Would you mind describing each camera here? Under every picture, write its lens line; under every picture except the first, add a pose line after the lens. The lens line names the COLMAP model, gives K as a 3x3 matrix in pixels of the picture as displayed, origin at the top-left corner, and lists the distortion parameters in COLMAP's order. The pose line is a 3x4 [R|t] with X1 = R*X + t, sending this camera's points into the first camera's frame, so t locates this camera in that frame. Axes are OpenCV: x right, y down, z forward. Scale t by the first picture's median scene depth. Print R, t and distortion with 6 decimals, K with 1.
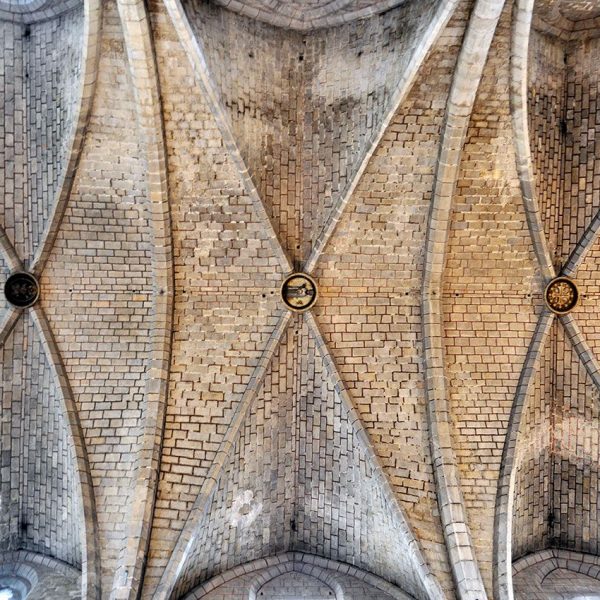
lens RADIAL K [[679.4, 0, 300.0], [0, 679.4, 300.0], [0, 0, 1]] dist [-0.129931, 0.094673]
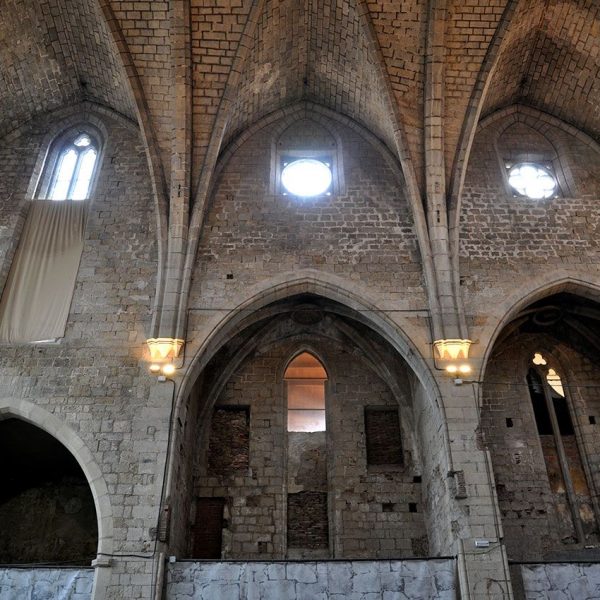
lens RADIAL K [[679.4, 0, 300.0], [0, 679.4, 300.0], [0, 0, 1]] dist [-0.129931, 0.094673]
pose [[0.999570, 0.022354, -0.018957, 0.012213], [0.002699, 0.573807, 0.818986, -0.451305], [0.029185, -0.818686, 0.573500, -0.012578]]
